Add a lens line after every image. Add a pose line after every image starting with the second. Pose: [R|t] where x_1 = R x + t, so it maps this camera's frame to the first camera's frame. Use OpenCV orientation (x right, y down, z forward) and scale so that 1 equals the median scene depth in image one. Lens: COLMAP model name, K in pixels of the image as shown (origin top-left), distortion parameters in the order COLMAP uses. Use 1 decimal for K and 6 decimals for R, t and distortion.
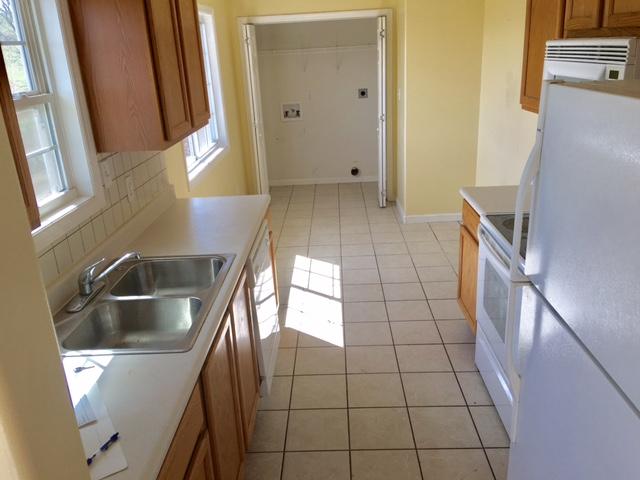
lens RADIAL K [[533.0, 0, 320.0], [0, 533.0, 240.0], [0, 0, 1]] dist [0.107642, -0.158492]
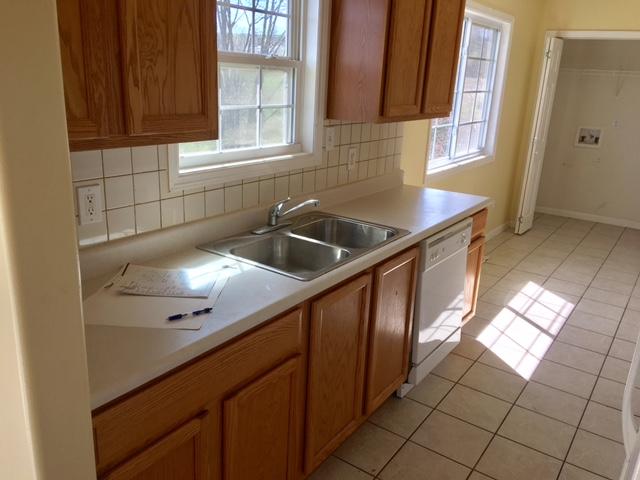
lens RADIAL K [[533.0, 0, 320.0], [0, 533.0, 240.0], [0, 0, 1]] dist [0.107642, -0.158492]
pose [[0.827535, 0.245554, -0.504866, 0.196239], [-0.267545, 0.963082, 0.029881, 0.052206], [0.493565, 0.110347, 0.862680, 0.031405]]
